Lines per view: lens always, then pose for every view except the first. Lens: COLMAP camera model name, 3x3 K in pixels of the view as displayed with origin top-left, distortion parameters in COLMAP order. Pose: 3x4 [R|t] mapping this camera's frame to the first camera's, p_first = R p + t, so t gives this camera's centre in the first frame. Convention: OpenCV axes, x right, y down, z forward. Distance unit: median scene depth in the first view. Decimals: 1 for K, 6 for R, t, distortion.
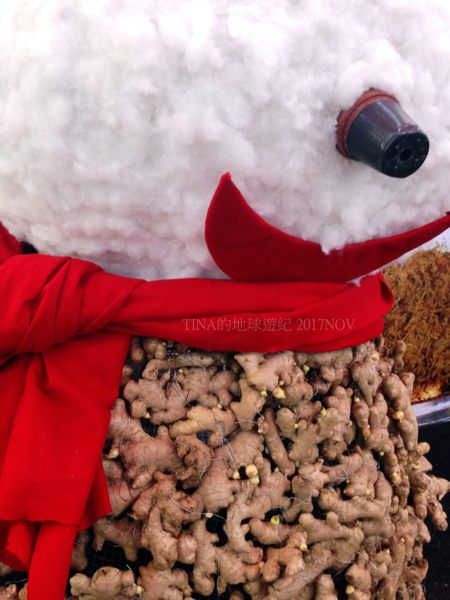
lens RADIAL K [[573.7, 0, 223.7], [0, 573.7, 302.6], [0, 0, 1]] dist [0.031577, 0.000000]
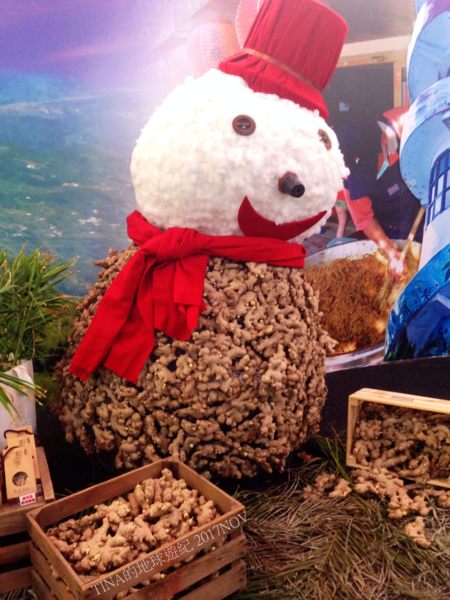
lens RADIAL K [[573.7, 0, 225.9], [0, 573.7, 298.0], [0, 0, 1]] dist [0.031577, 0.000000]
pose [[0.998217, -0.010149, 0.058815, -0.254863], [0.017204, 0.992537, -0.120726, 0.622111], [-0.057151, 0.121523, 0.990942, -1.817628]]
